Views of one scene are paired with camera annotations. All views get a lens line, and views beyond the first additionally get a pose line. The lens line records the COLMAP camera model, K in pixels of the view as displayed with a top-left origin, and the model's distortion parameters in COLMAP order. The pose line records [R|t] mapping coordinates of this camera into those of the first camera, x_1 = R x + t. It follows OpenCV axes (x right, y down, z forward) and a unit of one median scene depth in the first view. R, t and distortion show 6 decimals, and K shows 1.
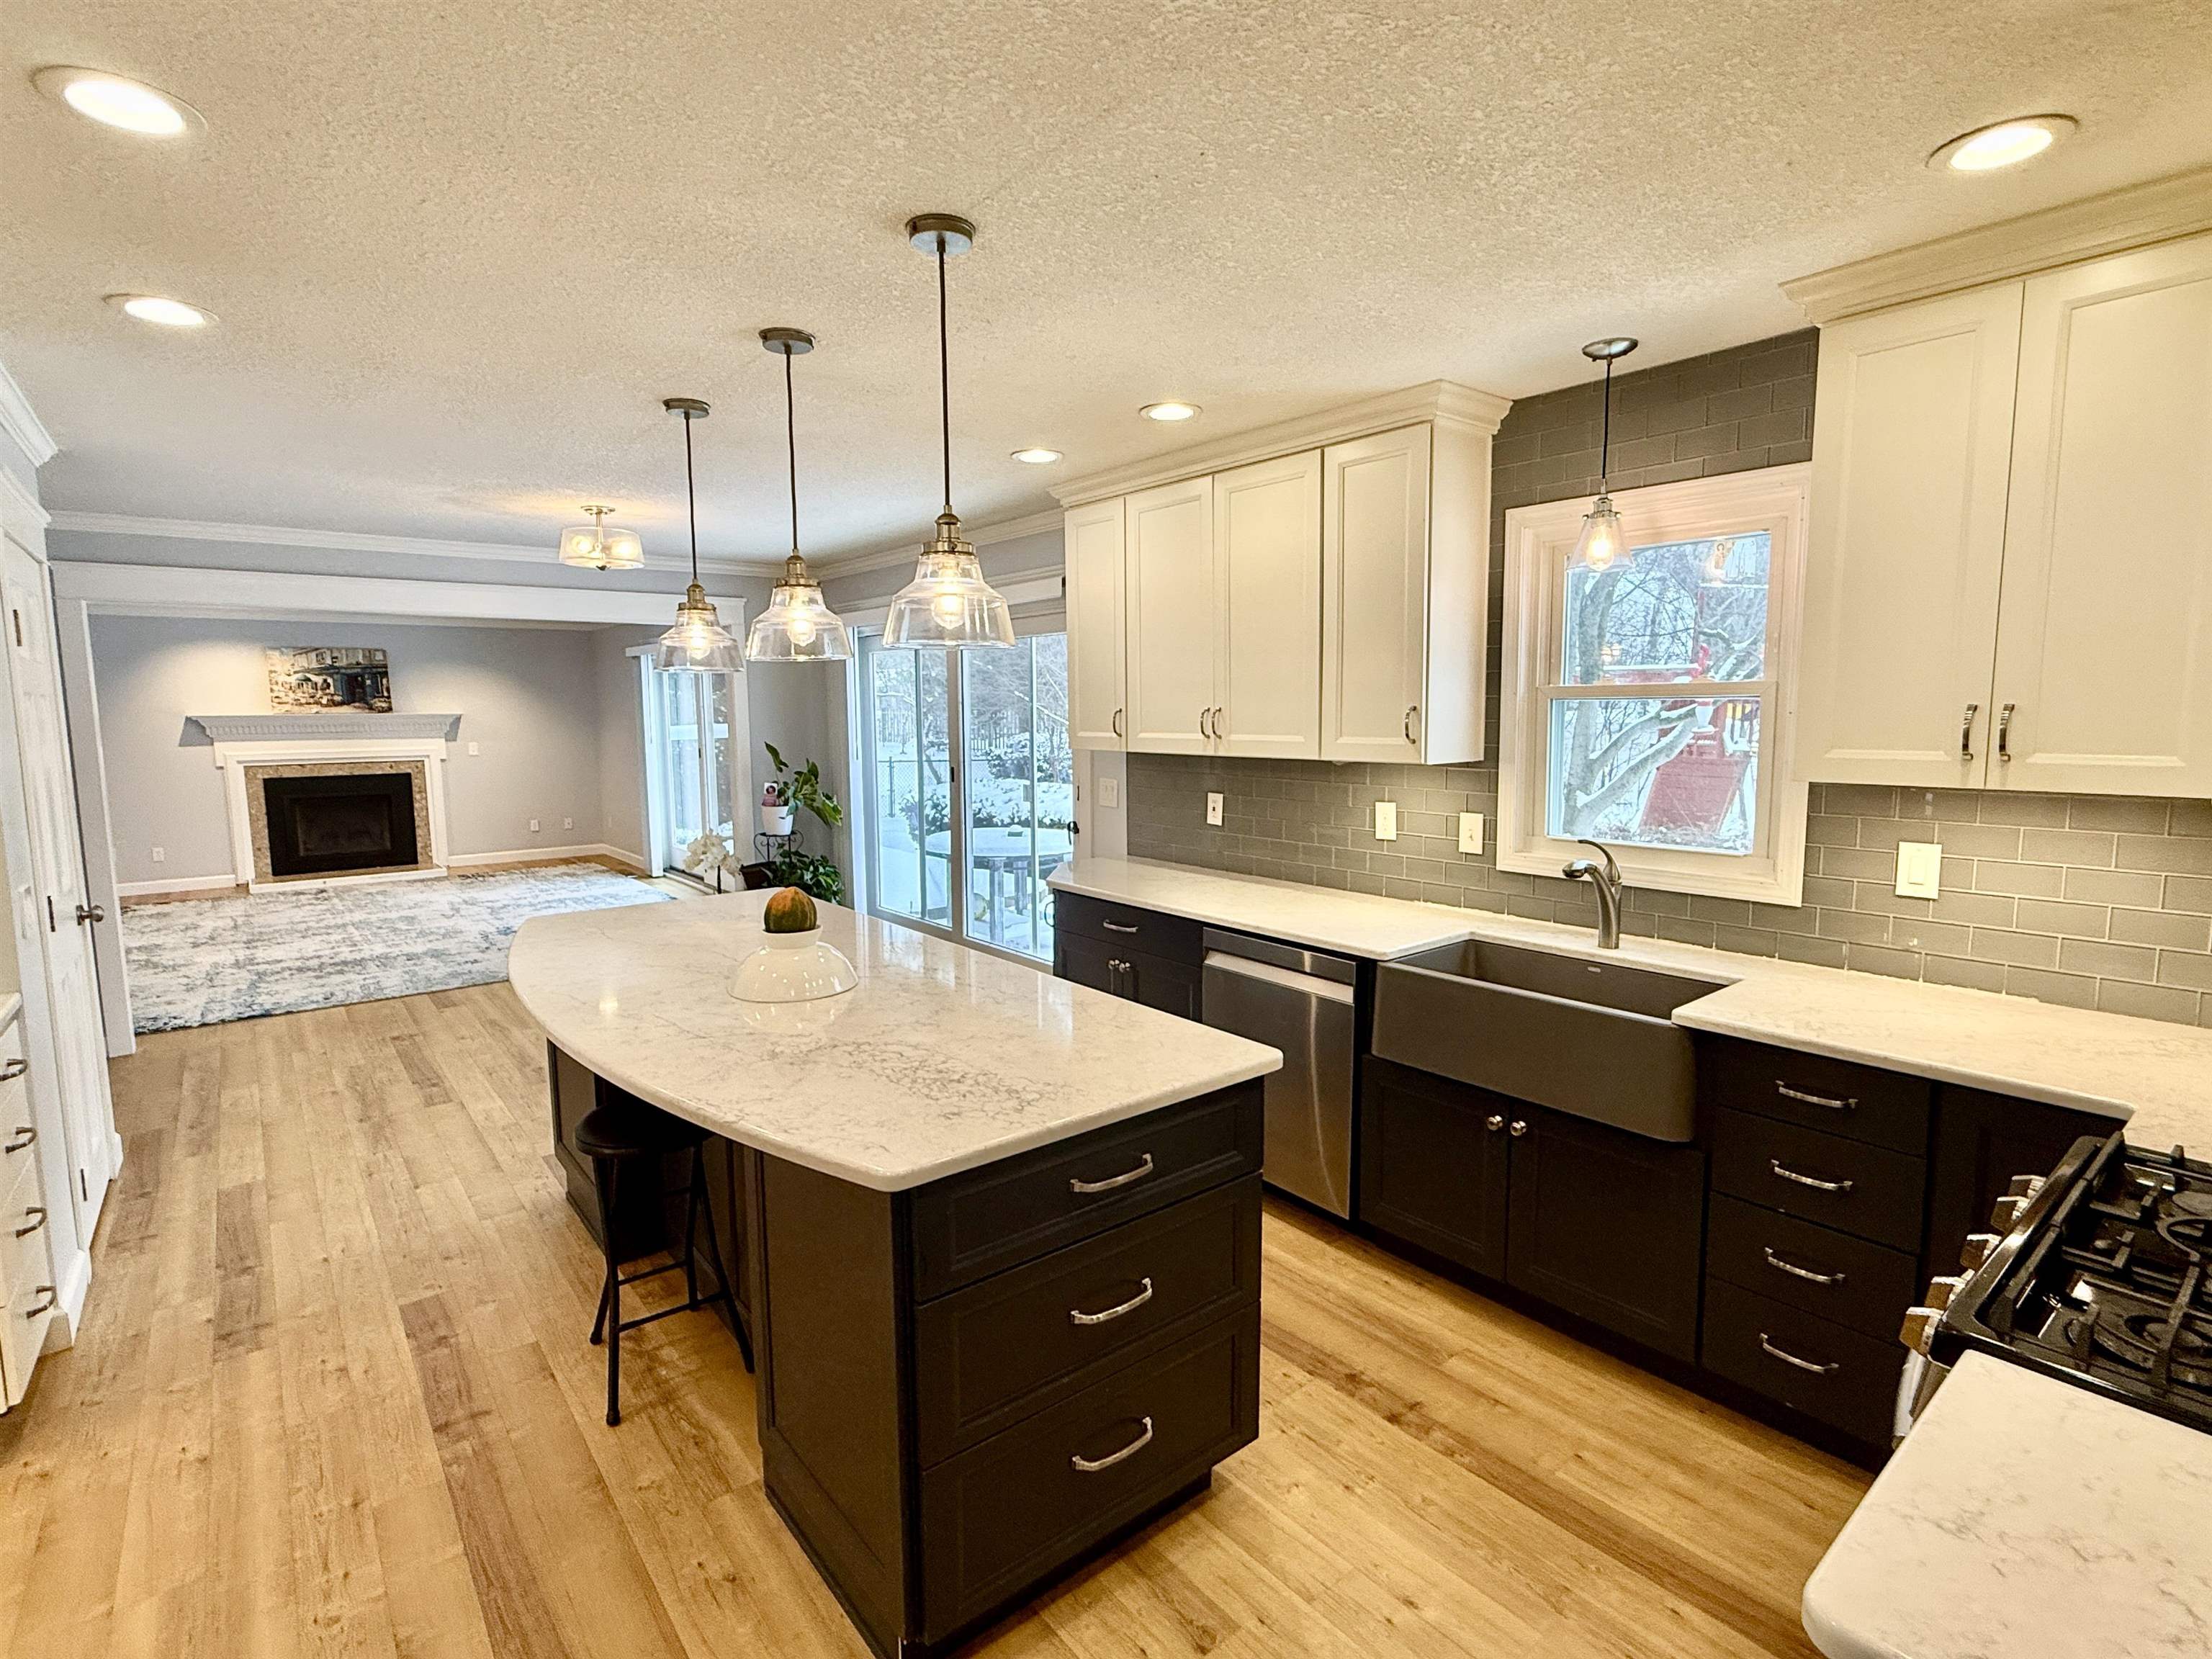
lens RADIAL K [[1078.7, 0, 1108.8], [0, 1078.7, 827.7], [0, 0, 1]] dist [0.001191, 0.000259]
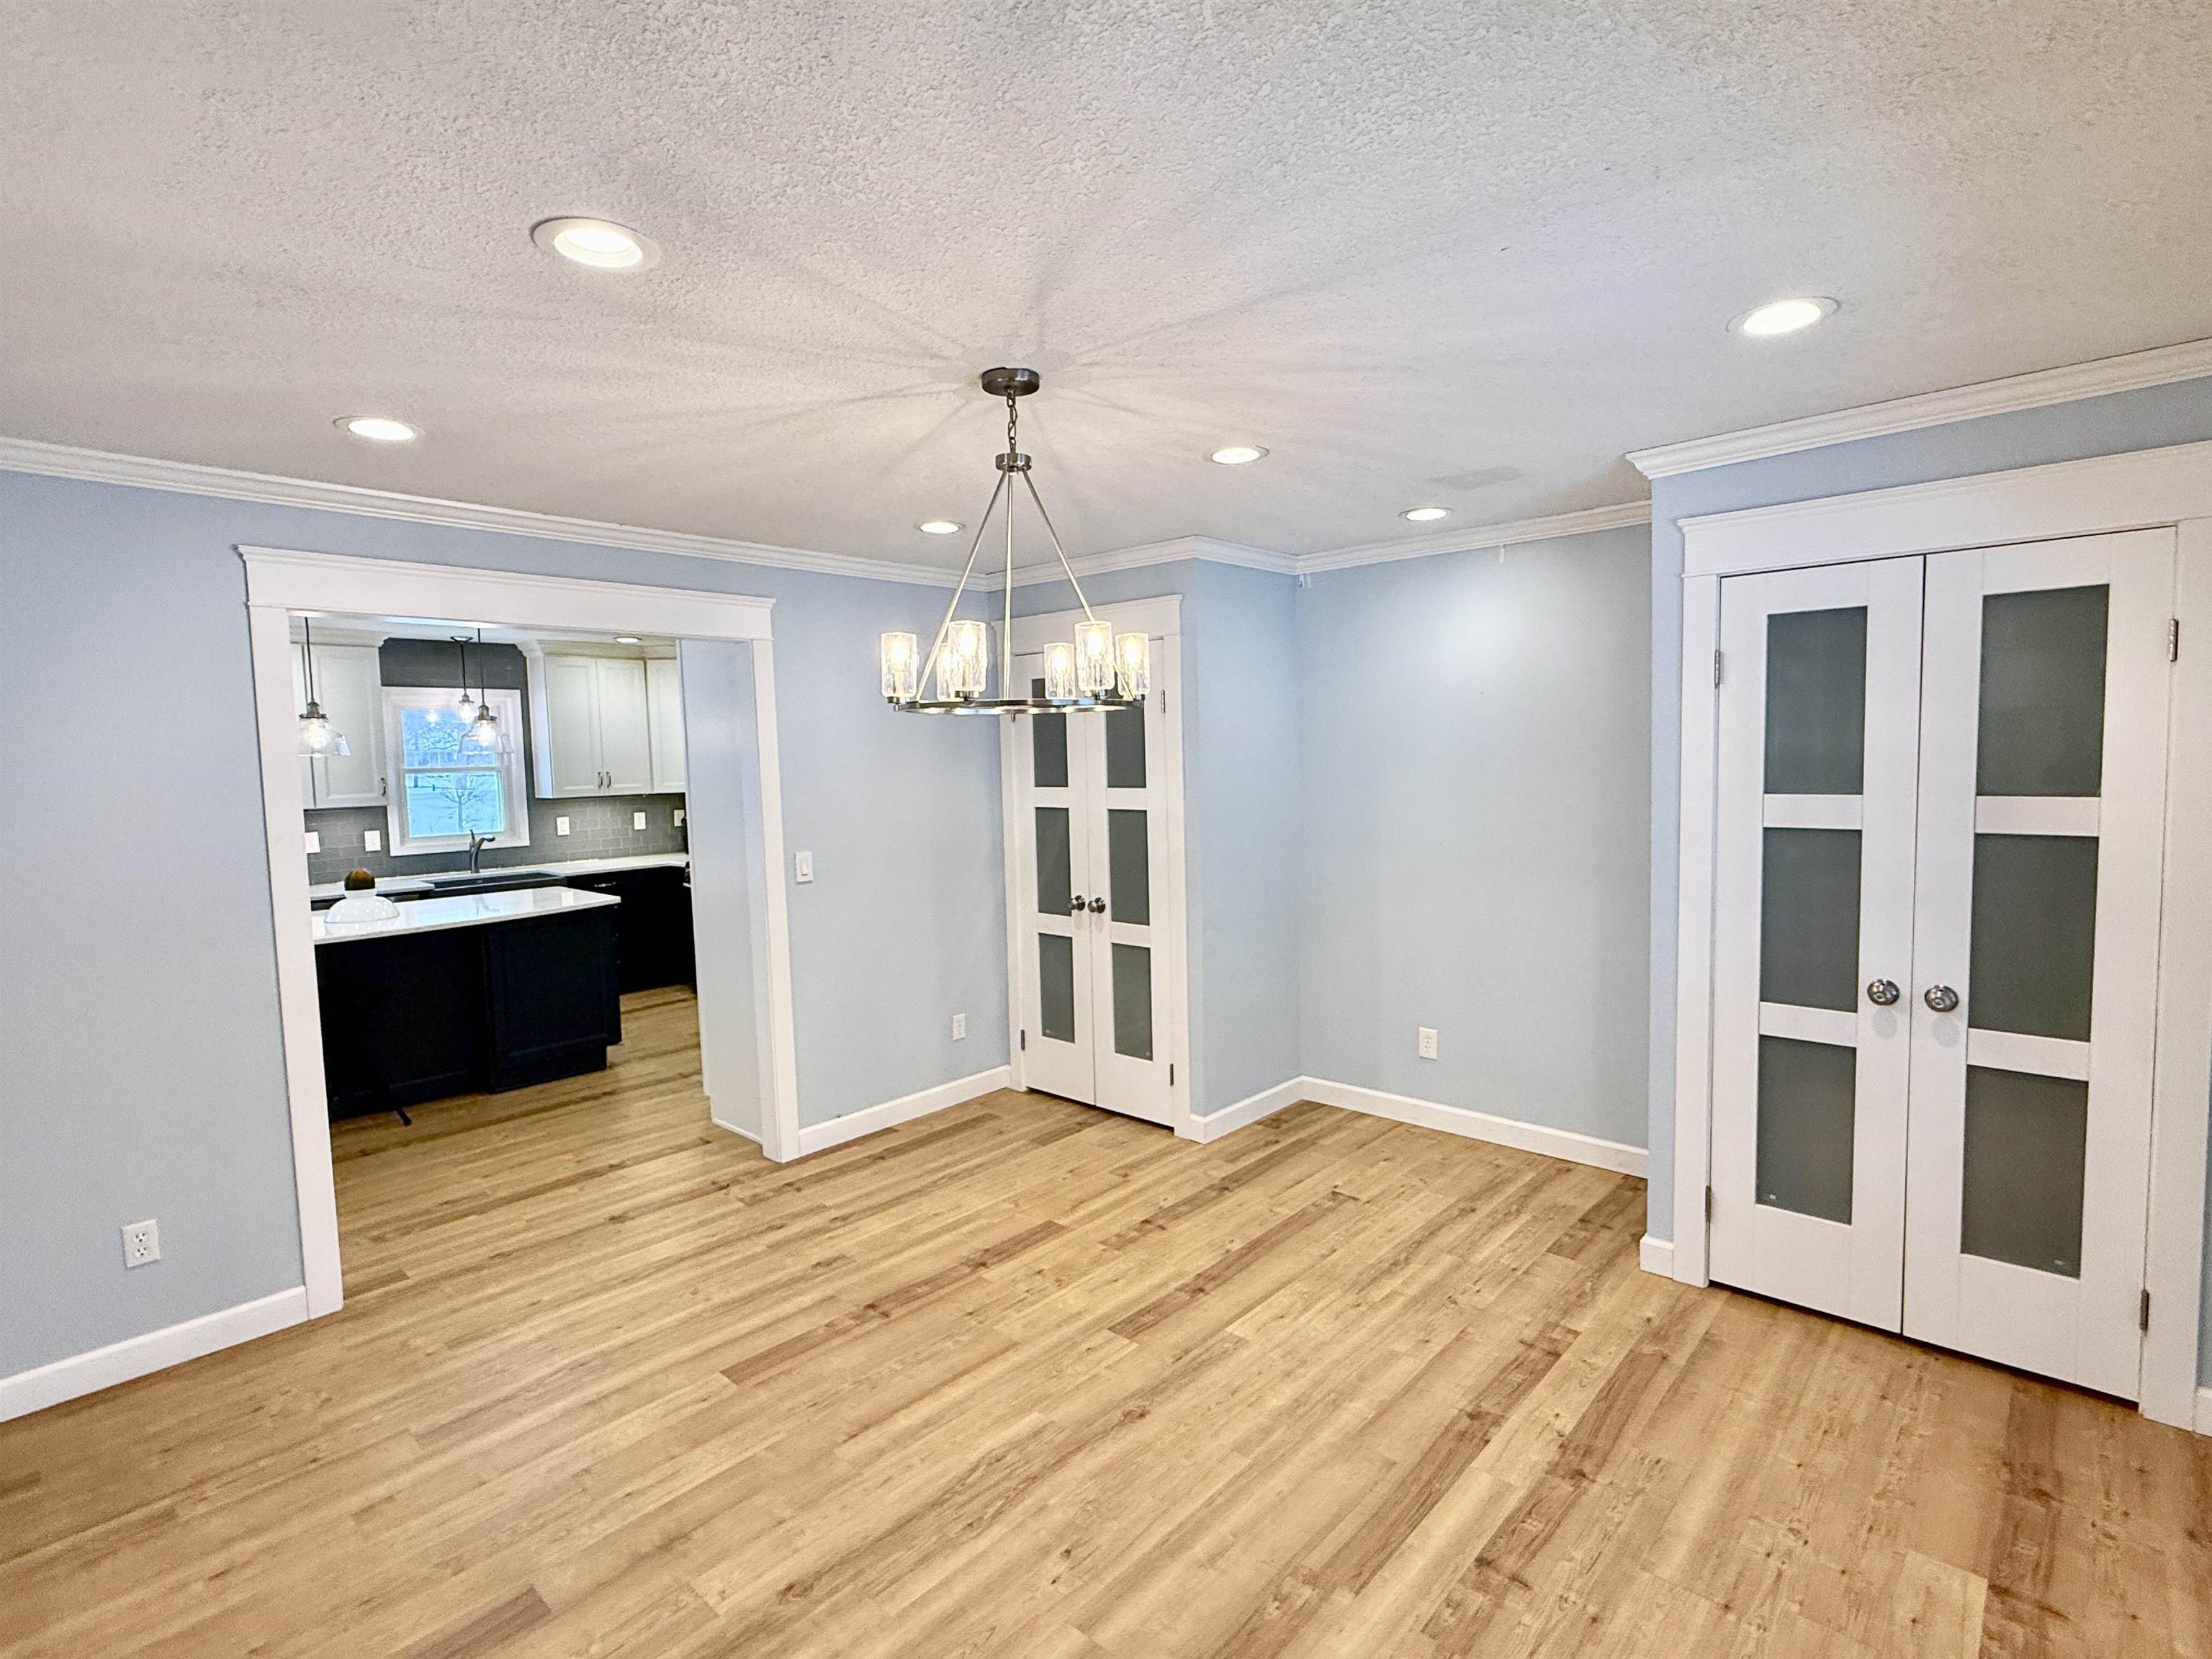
lens RADIAL K [[1078.7, 0, 1106.8], [0, 1078.7, 827.4], [0, 0, 1]] dist [0.001191, 0.000259]
pose [[-0.143554, -0.065550, 0.987469, -2.202402], [0.132302, 0.987576, 0.084791, -0.011347], [-0.980759, 0.142816, -0.133098, -0.103806]]
